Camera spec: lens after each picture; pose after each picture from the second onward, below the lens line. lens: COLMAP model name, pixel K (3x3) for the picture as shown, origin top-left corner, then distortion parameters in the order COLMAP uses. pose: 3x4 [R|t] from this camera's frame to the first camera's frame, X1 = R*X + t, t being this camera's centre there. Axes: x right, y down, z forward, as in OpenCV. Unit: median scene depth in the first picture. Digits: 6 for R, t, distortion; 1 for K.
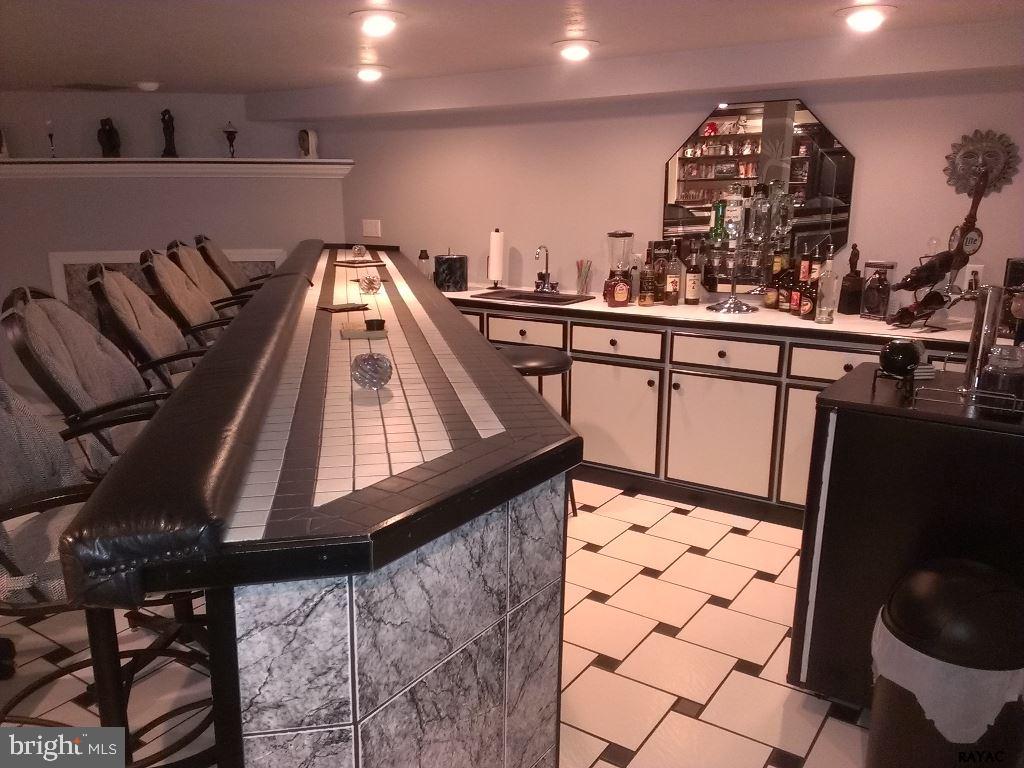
lens RADIAL K [[802.7, 0, 510.1], [0, 802.7, 407.8], [0, 0, 1]] dist [0.147109, -0.199523]
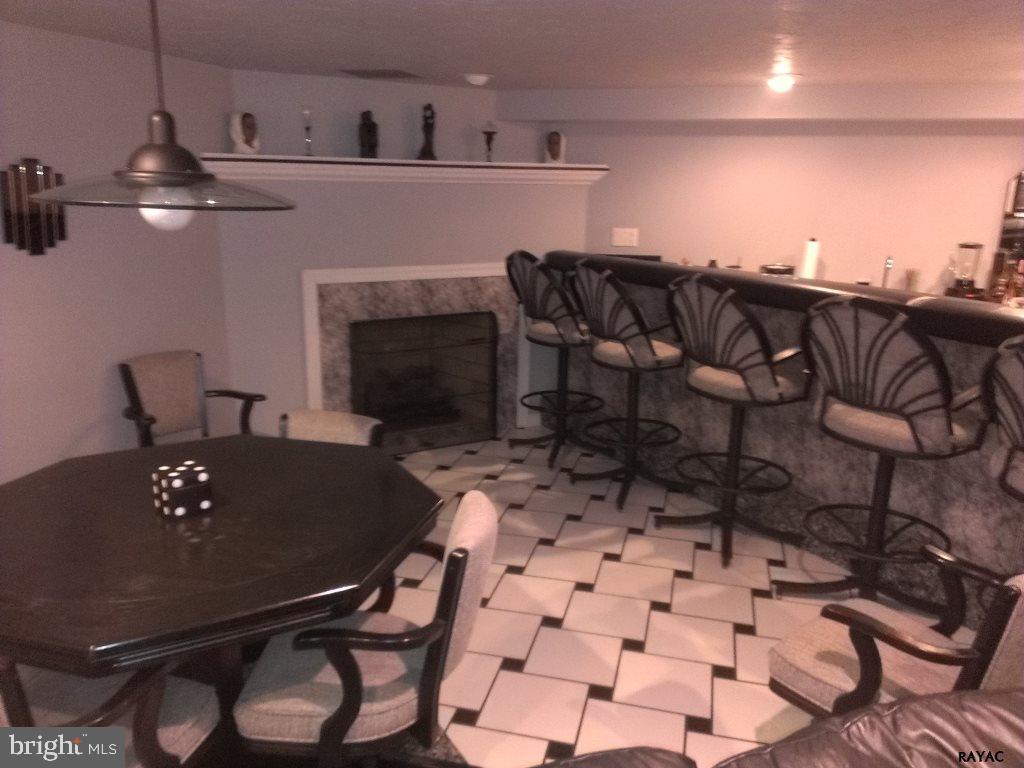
lens RADIAL K [[810.3, 0, 495.7], [0, 810.3, 403.8], [0, 0, 1]] dist [0.127704, -0.219118]
pose [[0.942821, -0.064453, 0.327009, -0.650263], [0.066360, 0.997782, 0.005334, -0.045455], [-0.326627, 0.016672, 0.945006, 0.159682]]
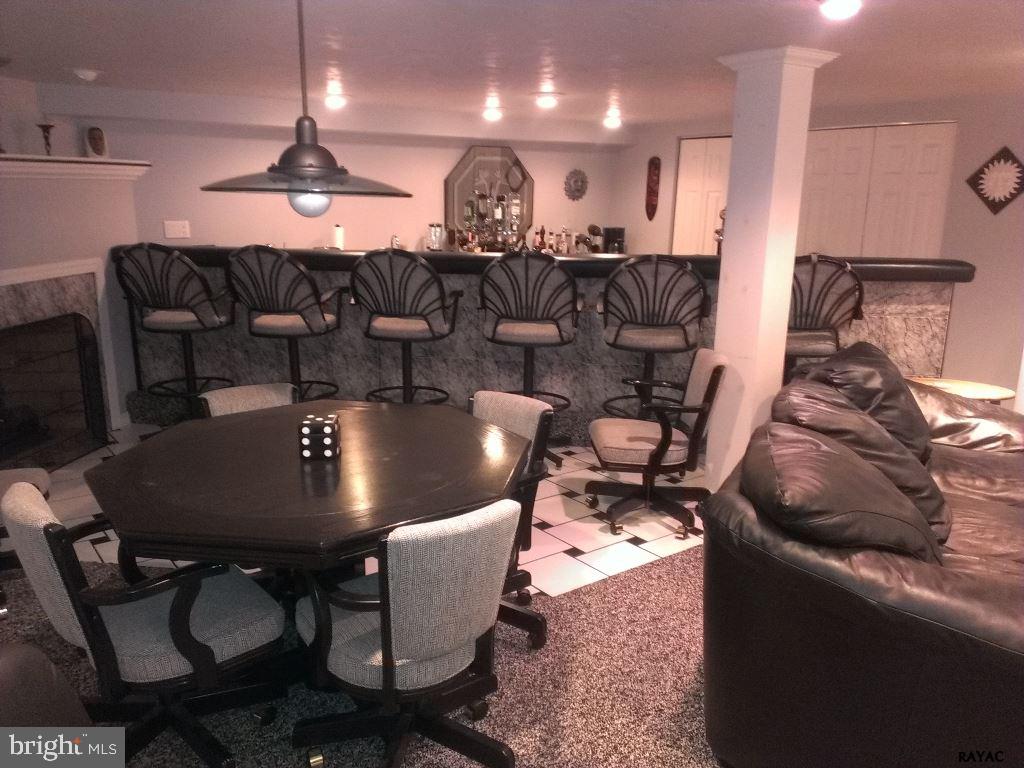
lens RADIAL K [[810.3, 0, 495.7], [0, 810.3, 403.8], [0, 0, 1]] dist [0.127704, -0.219118]
pose [[0.342752, -0.226651, 0.911674, -1.031884], [0.243452, 0.958736, 0.146823, -0.072794], [-0.907332, 0.171626, 0.383787, 0.303777]]
